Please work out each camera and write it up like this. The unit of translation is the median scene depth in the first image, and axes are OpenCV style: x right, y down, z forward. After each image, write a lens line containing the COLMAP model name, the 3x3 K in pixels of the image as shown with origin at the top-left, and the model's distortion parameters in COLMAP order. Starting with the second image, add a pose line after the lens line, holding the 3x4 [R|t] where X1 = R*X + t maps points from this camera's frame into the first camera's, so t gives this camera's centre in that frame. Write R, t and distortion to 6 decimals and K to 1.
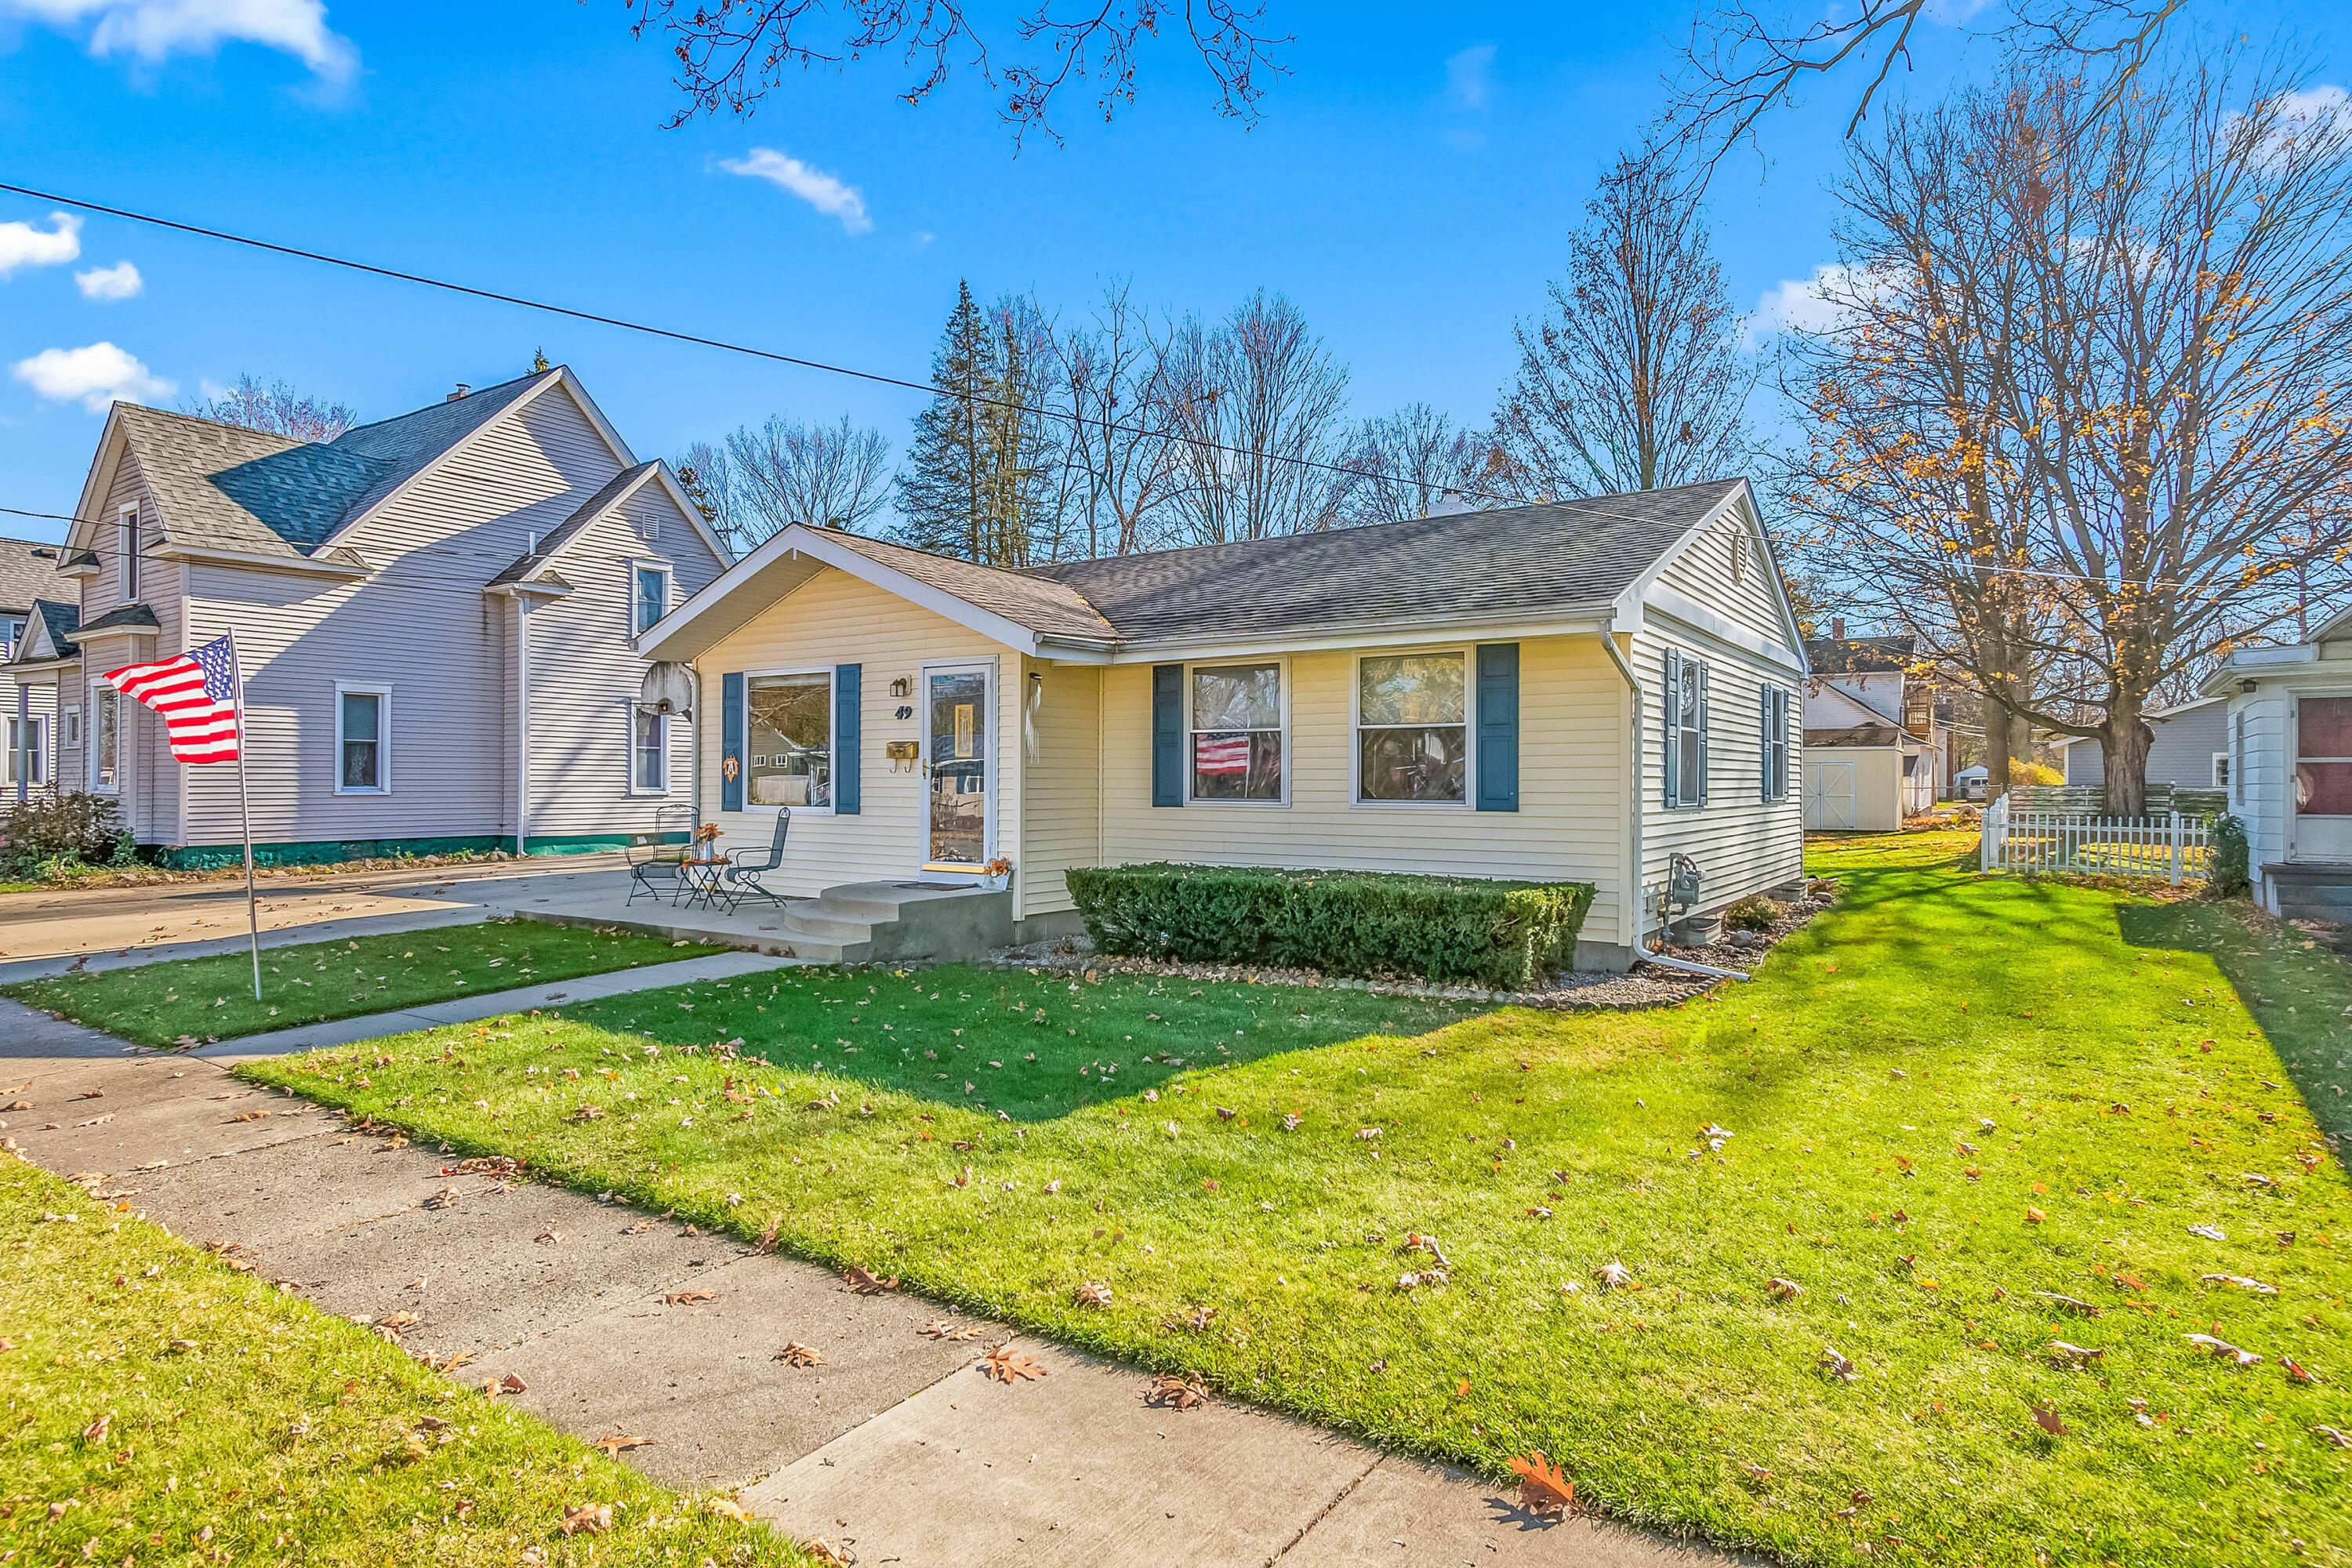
lens RADIAL K [[1267.0, 0, 1185.1], [0, 1267.0, 774.9], [0, 0, 1]] dist [-0.003833, -0.000507]
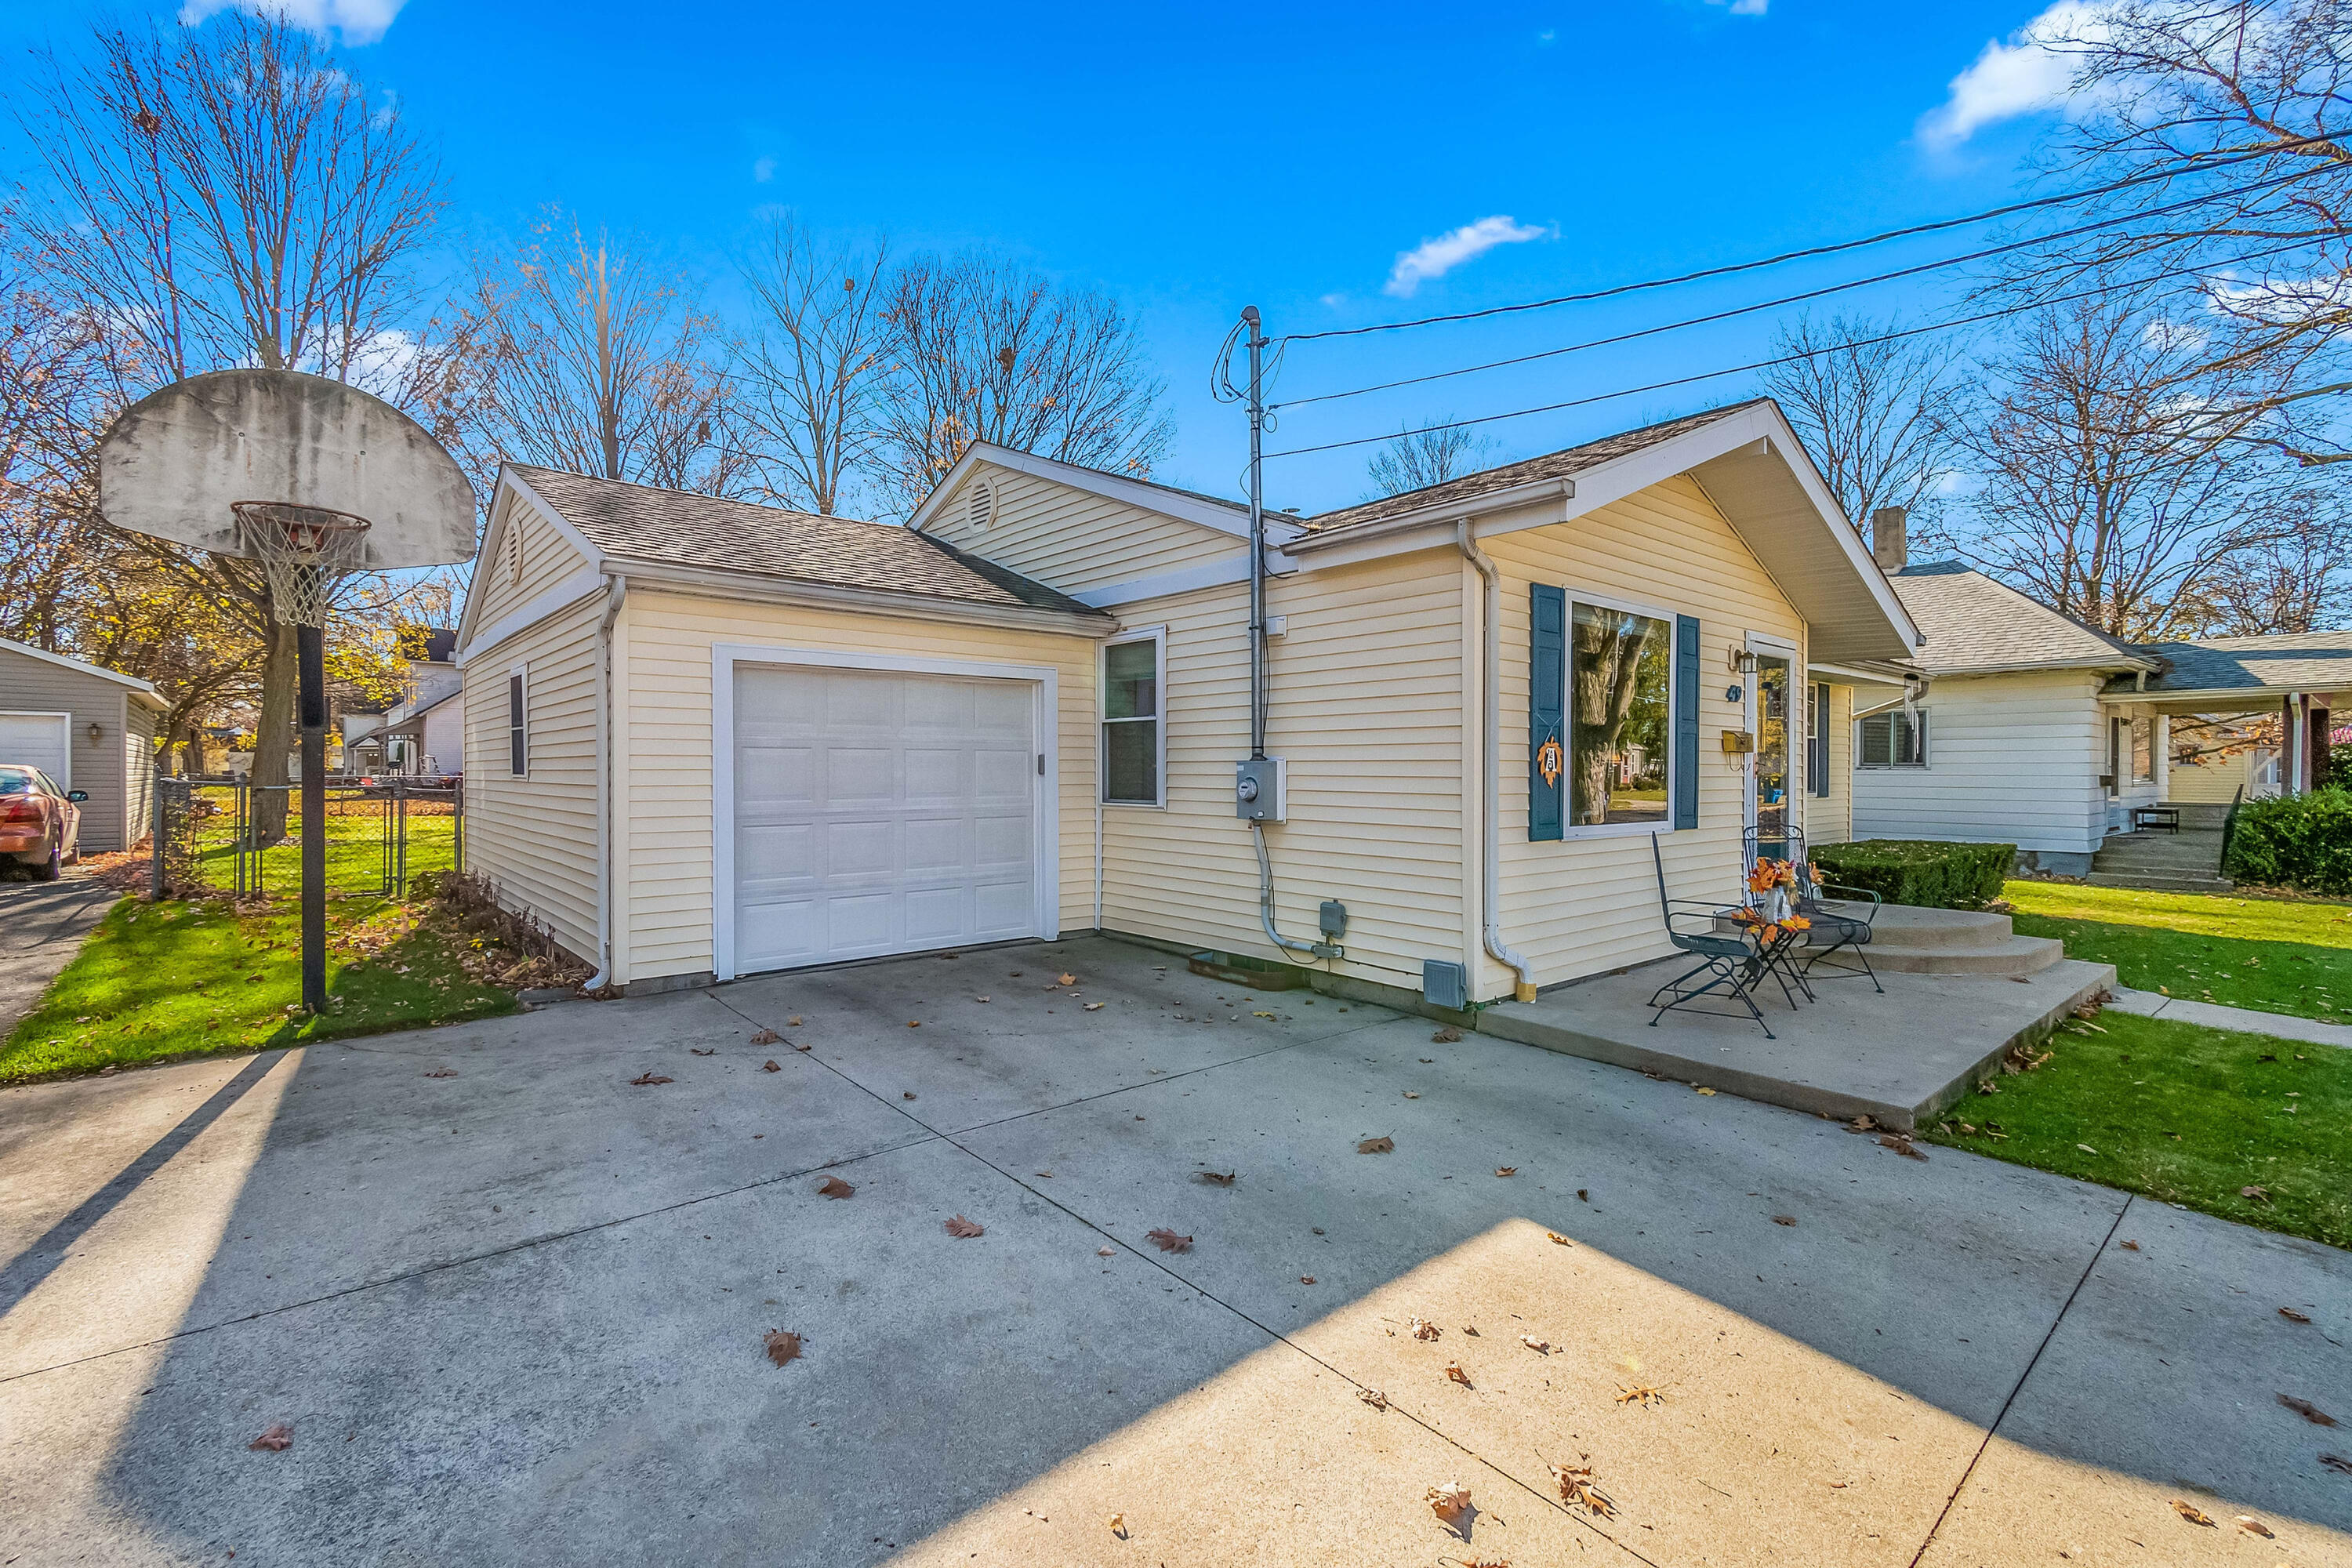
lens RADIAL K [[1043.5, 0, 1176.3], [0, 1043.5, 768.8], [0, 0, 1]] dist [-0.000077, -0.000187]
pose [[0.261954, -0.001590, 0.965079, -0.778790], [-0.007134, 0.999968, 0.003584, -0.001942], [-0.965054, -0.007824, 0.261934, 0.967856]]
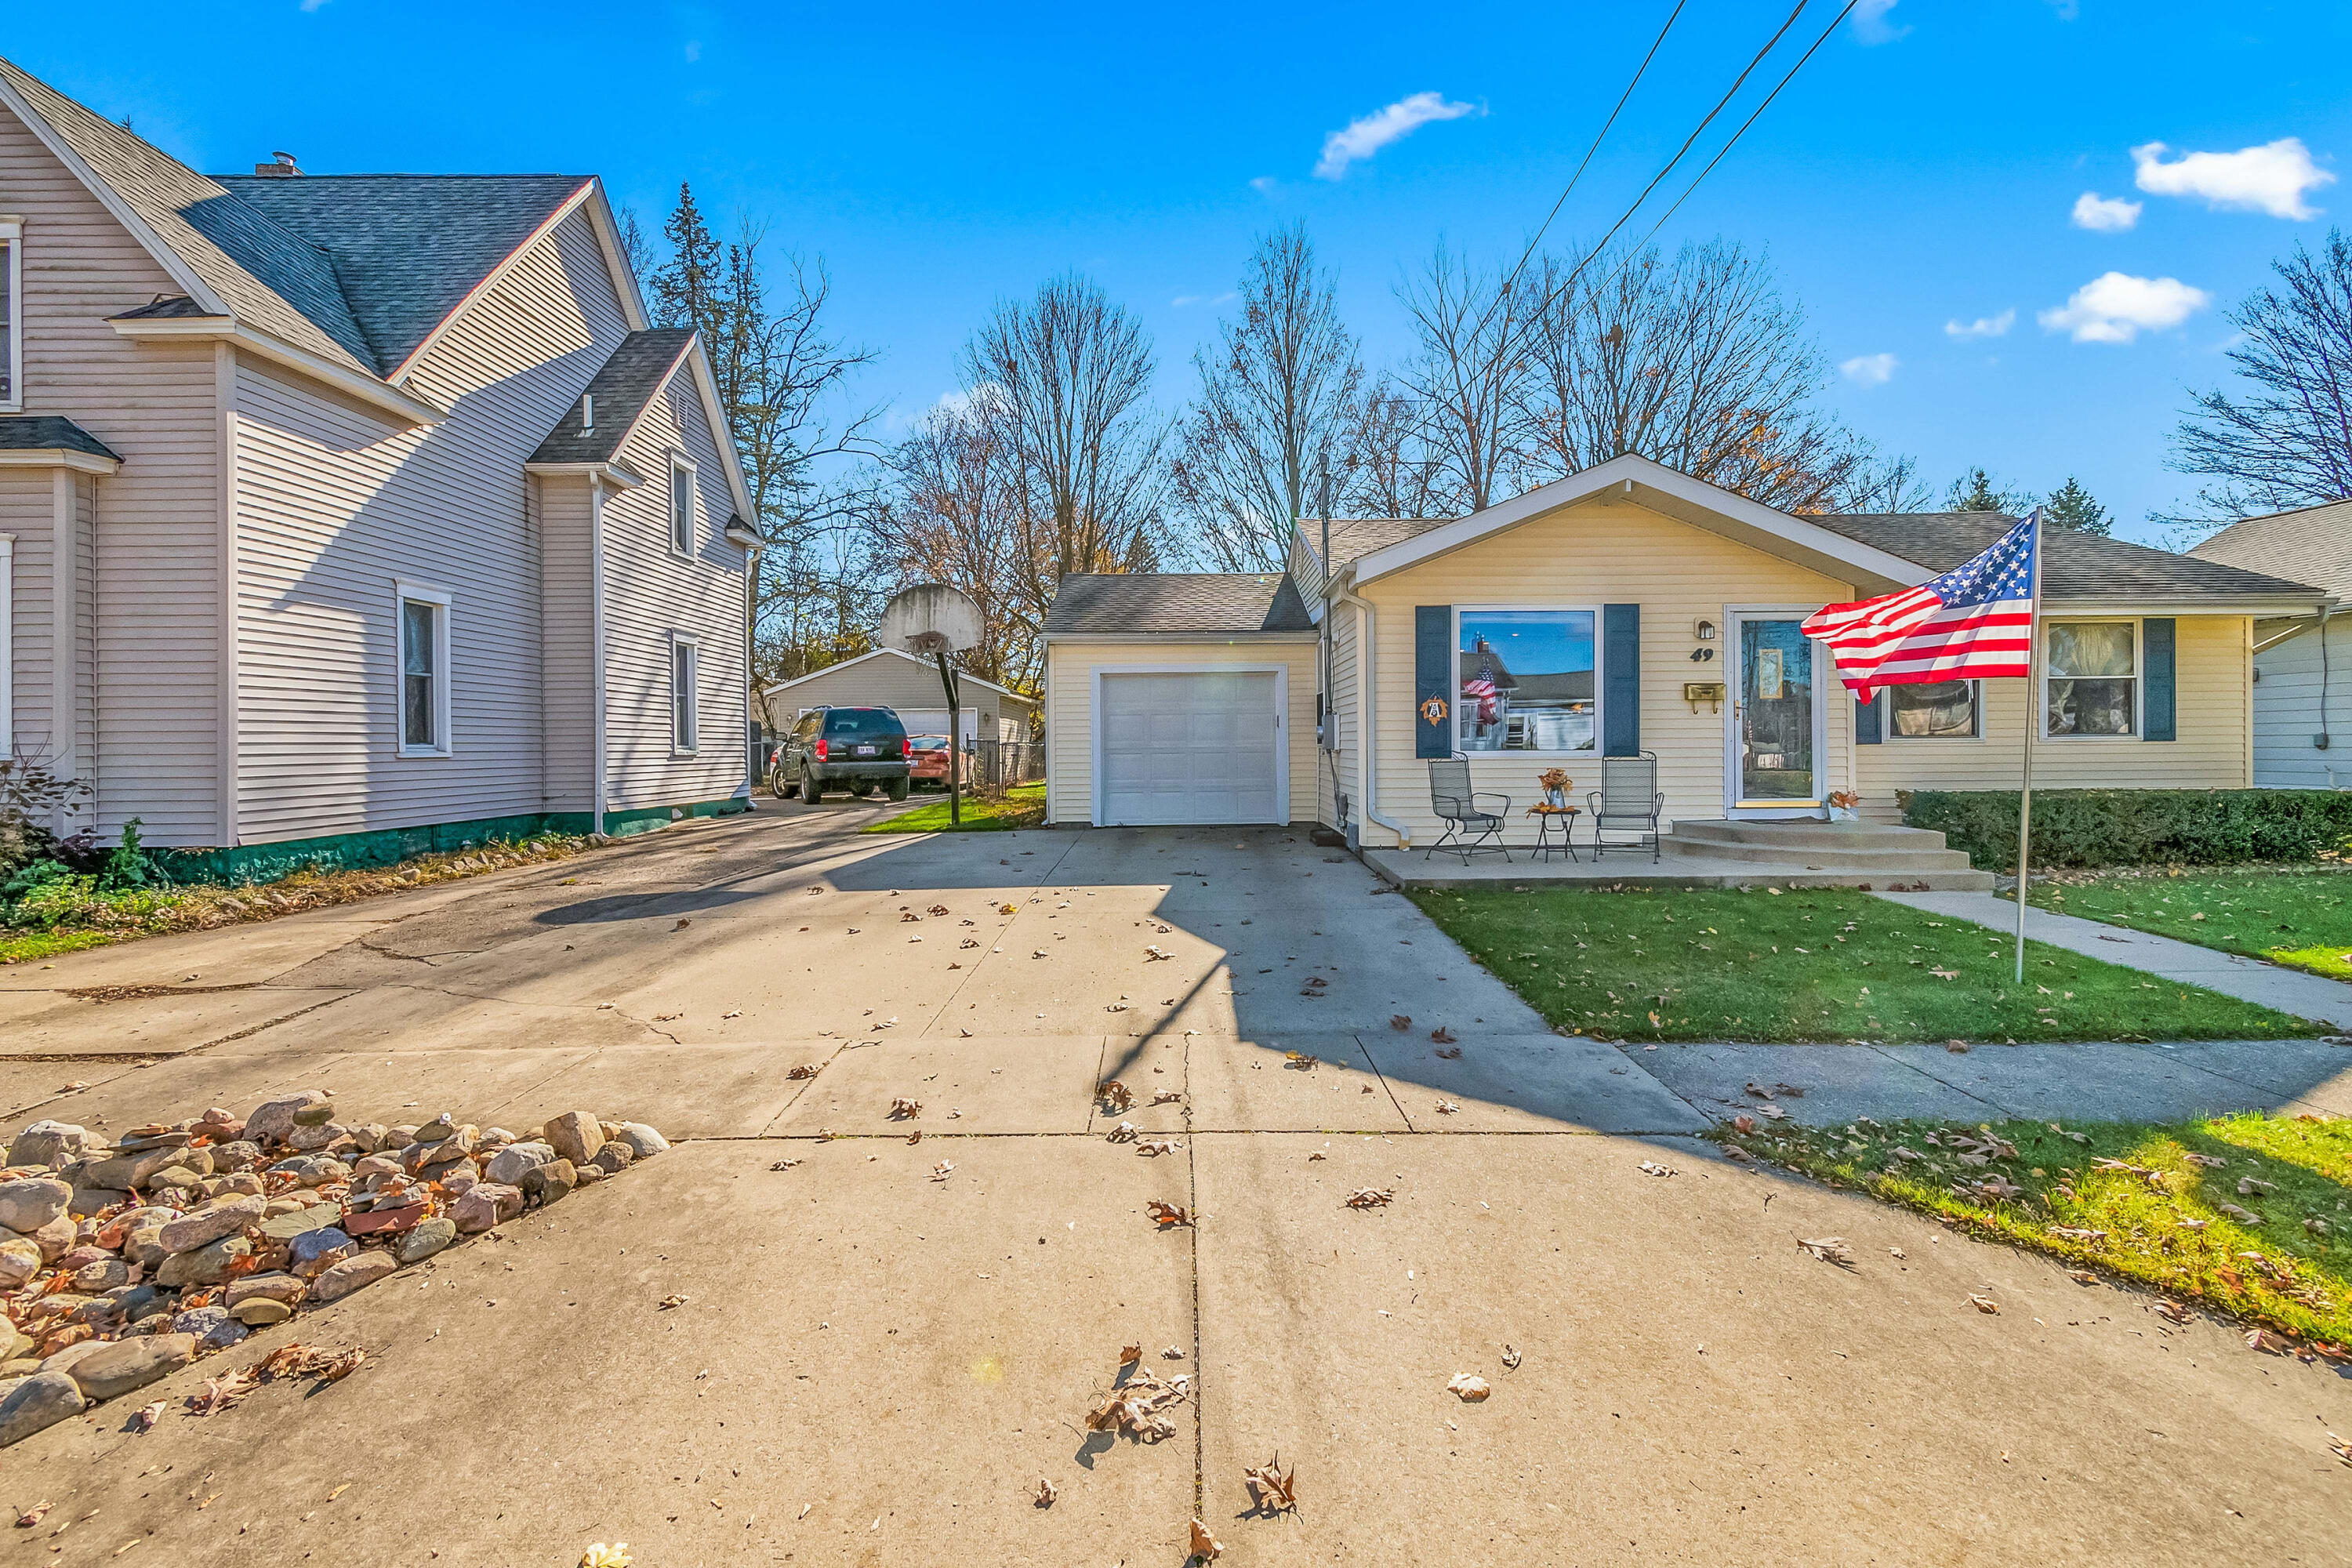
lens RADIAL K [[1113.5, 0, 1190.4], [0, 1113.5, 742.1], [0, 0, 1]] dist [0.001544, -0.000579]
pose [[0.824373, -0.007963, 0.565991, -0.892609], [0.007452, 0.999967, 0.003214, 0.012821], [-0.565998, 0.001568, 0.824405, 0.409003]]
